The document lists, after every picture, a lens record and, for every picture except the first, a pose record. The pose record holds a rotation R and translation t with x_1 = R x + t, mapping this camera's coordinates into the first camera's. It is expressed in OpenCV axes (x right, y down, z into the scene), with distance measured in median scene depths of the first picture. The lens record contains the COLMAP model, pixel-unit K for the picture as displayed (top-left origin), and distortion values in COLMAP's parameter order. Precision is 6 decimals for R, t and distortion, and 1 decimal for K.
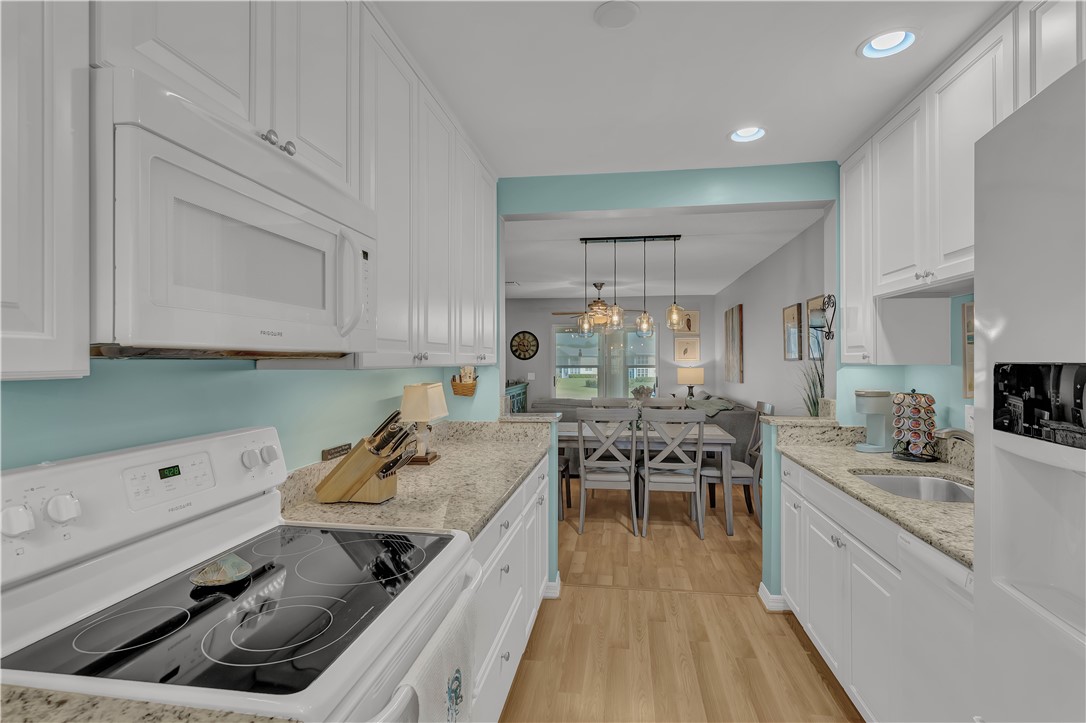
lens RADIAL K [[520.5, 0, 548.5], [0, 520.5, 357.1], [0, 0, 1]] dist [-0.000180, 0.000866]
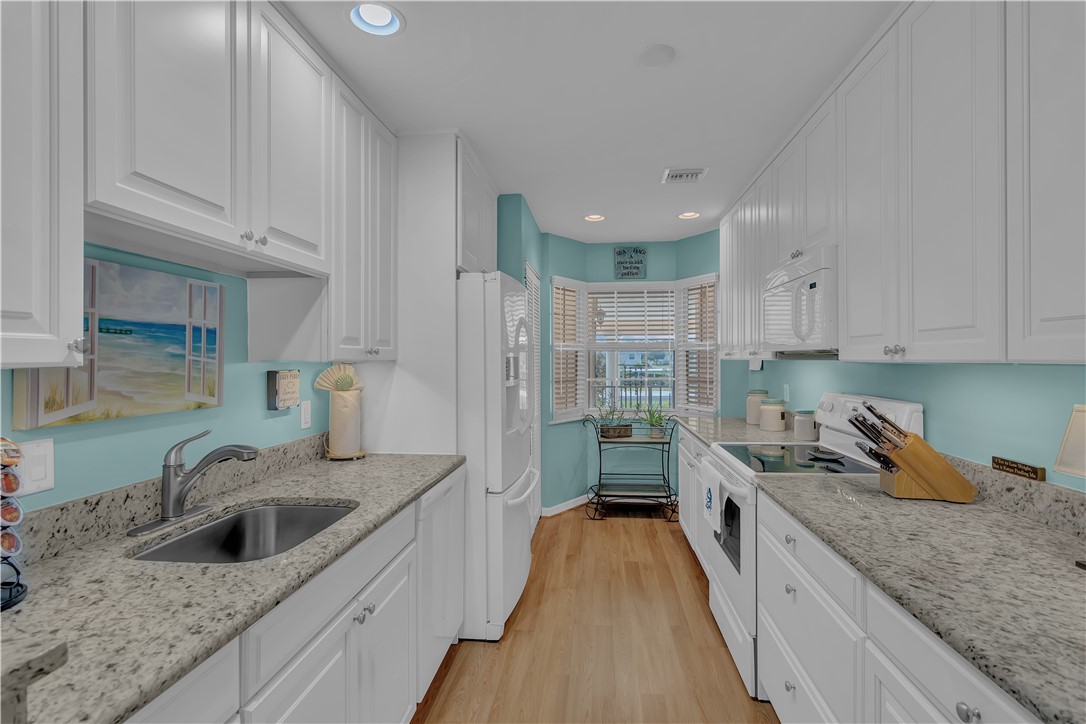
lens RADIAL K [[520.5, 0, 548.5], [0, 520.5, 357.6], [0, 0, 1]] dist [-0.000180, 0.000866]
pose [[-0.998312, 0.004227, -0.057933, 0.074285], [0.004605, 0.999969, -0.006397, 0.003001], [0.057904, -0.006653, -0.998300, 0.368142]]
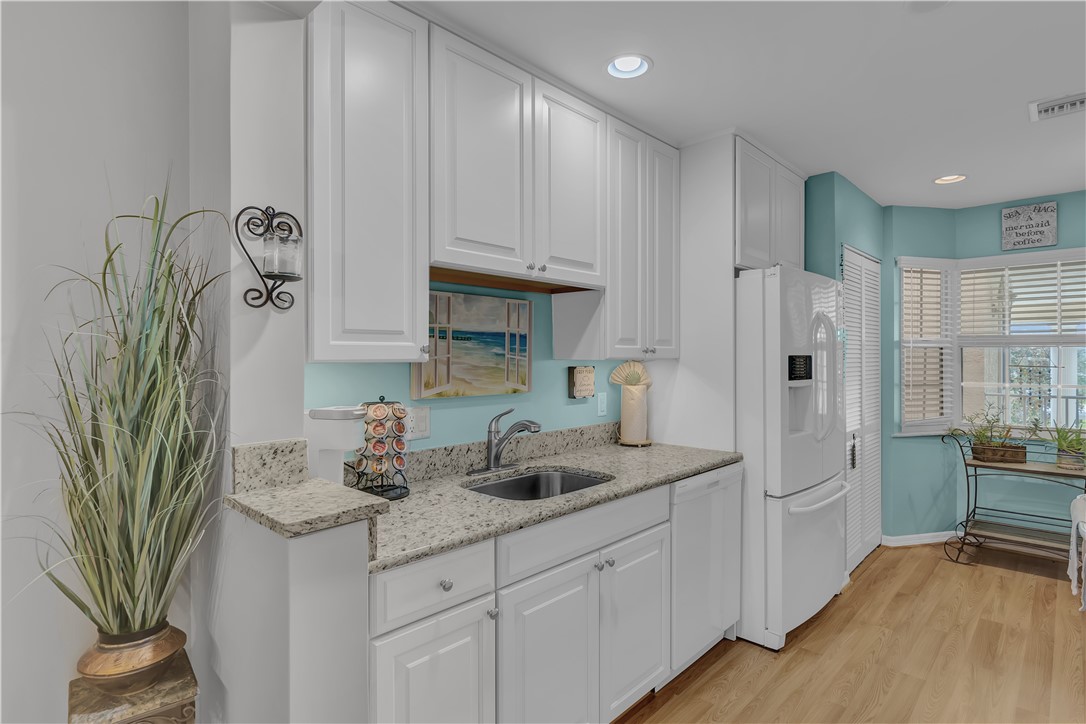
lens RADIAL K [[557.8, 0, 549.0], [0, 557.8, 356.2], [0, 0, 1]] dist [-0.000090, 0.000055]
pose [[-0.826231, 0.003329, 0.563322, 0.022106], [-0.000424, 0.999979, -0.006531, 0.003095], [-0.563332, -0.005635, -0.826212, 0.390172]]
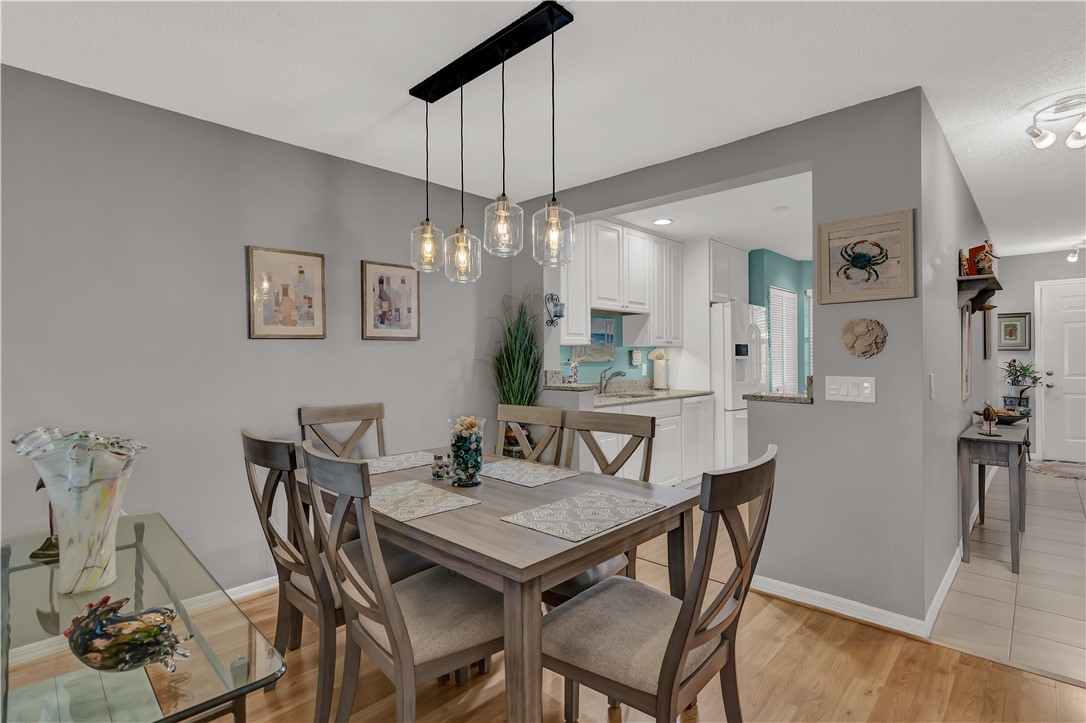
lens RADIAL K [[534.7, 0, 542.6], [0, 534.7, 356.4], [0, 0, 1]] dist [0.000004, 0.000571]
pose [[-0.820710, 0.006943, 0.571303, -0.077059], [0.003807, 0.999970, -0.006683, 0.017101], [-0.571333, -0.003310, -0.820712, 0.677830]]
